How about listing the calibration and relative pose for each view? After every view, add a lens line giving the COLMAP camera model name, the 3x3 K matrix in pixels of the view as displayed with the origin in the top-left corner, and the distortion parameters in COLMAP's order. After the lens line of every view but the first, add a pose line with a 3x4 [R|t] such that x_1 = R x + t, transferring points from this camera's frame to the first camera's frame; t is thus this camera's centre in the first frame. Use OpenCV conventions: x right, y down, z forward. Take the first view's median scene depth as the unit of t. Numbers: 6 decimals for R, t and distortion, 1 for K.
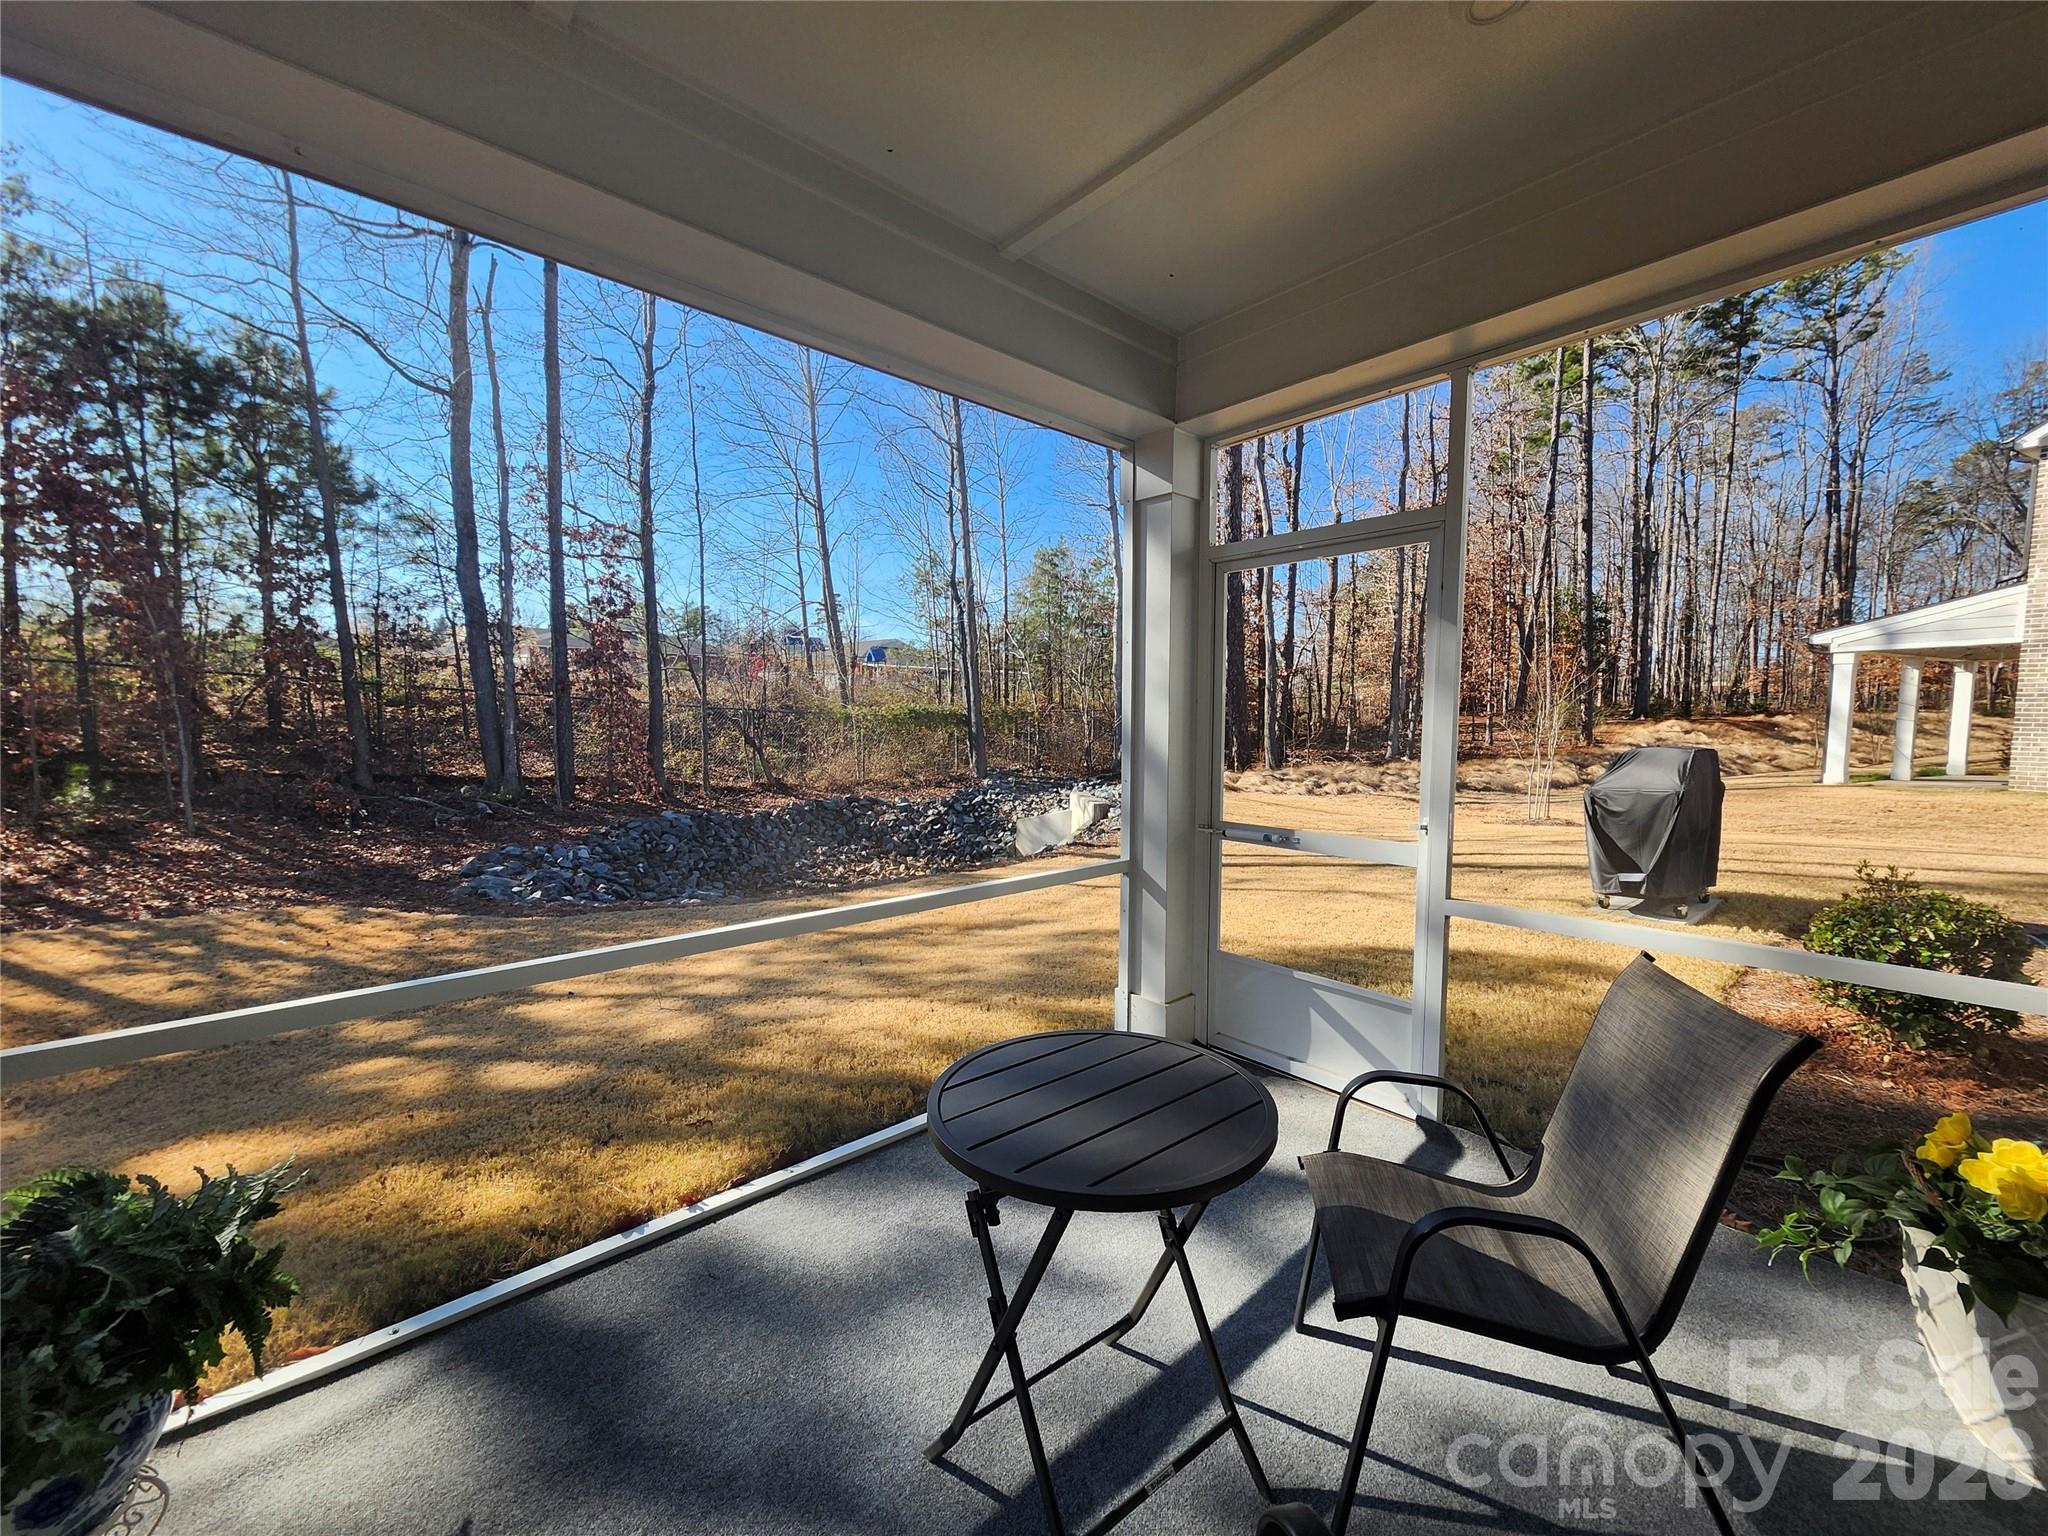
lens RADIAL K [[807.4, 0, 1044.6], [0, 807.4, 770.3], [0, 0, 1]] dist [-0.000493, -0.000082]
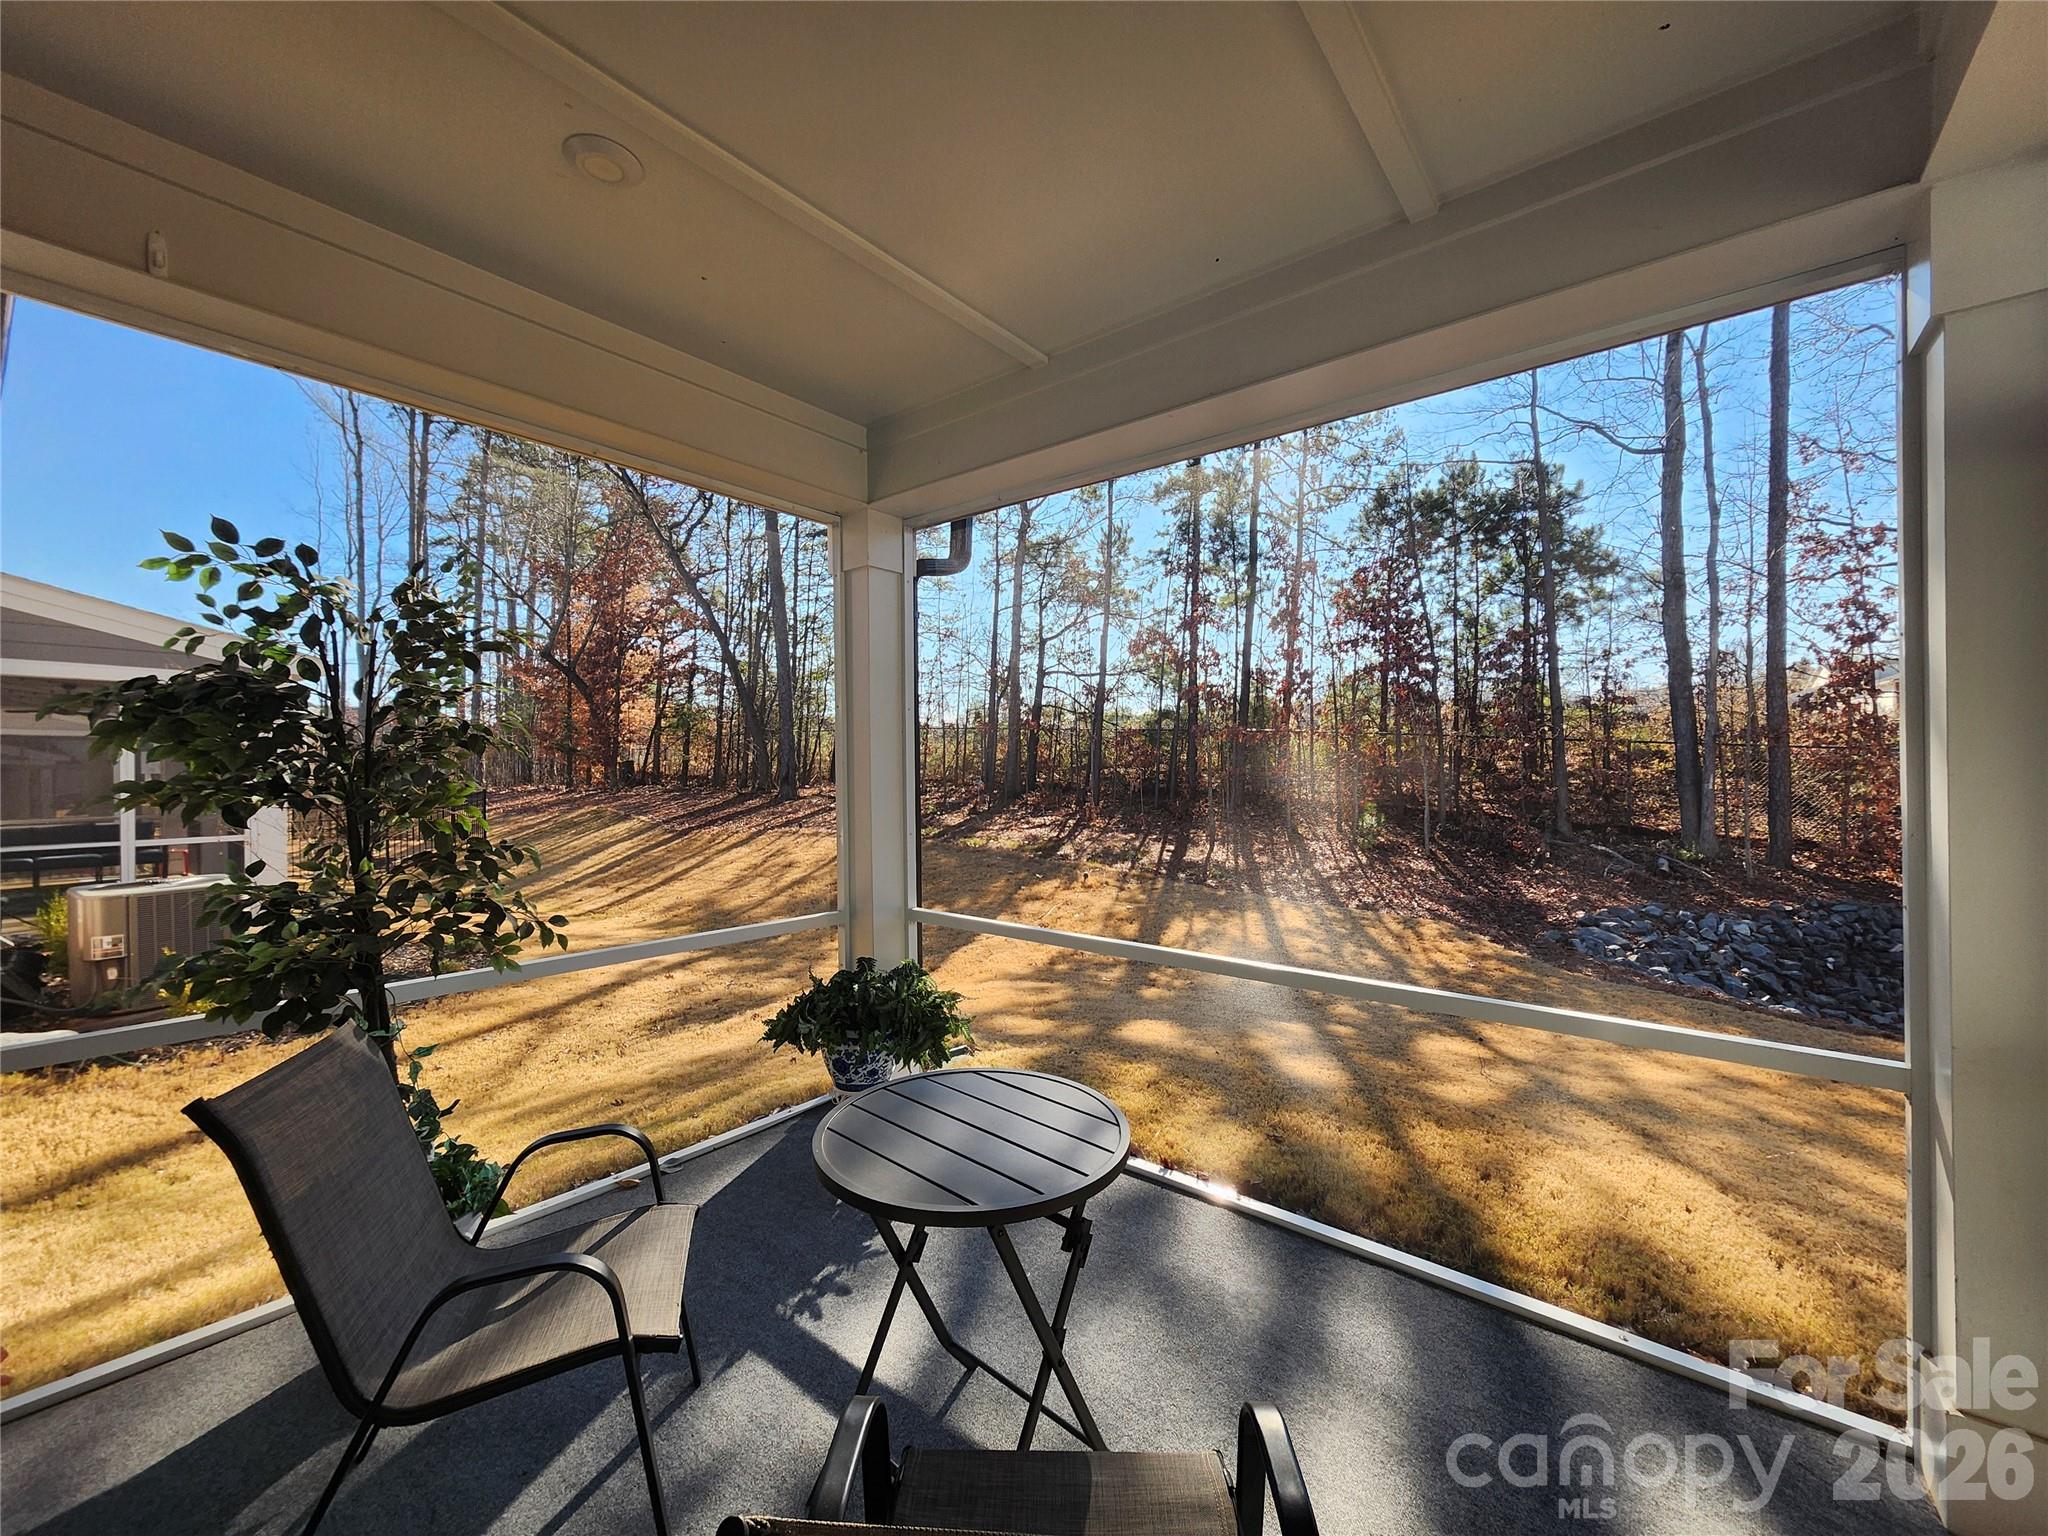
lens RADIAL K [[807.4, 0, 1044.6], [0, 807.4, 770.3], [0, 0, 1]] dist [-0.000493, -0.000082]
pose [[0.157431, 0.001055, -0.987529, 0.141569], [-0.063957, 0.997911, -0.009130, -0.009234], [0.985457, 0.064597, 0.157170, 0.107415]]
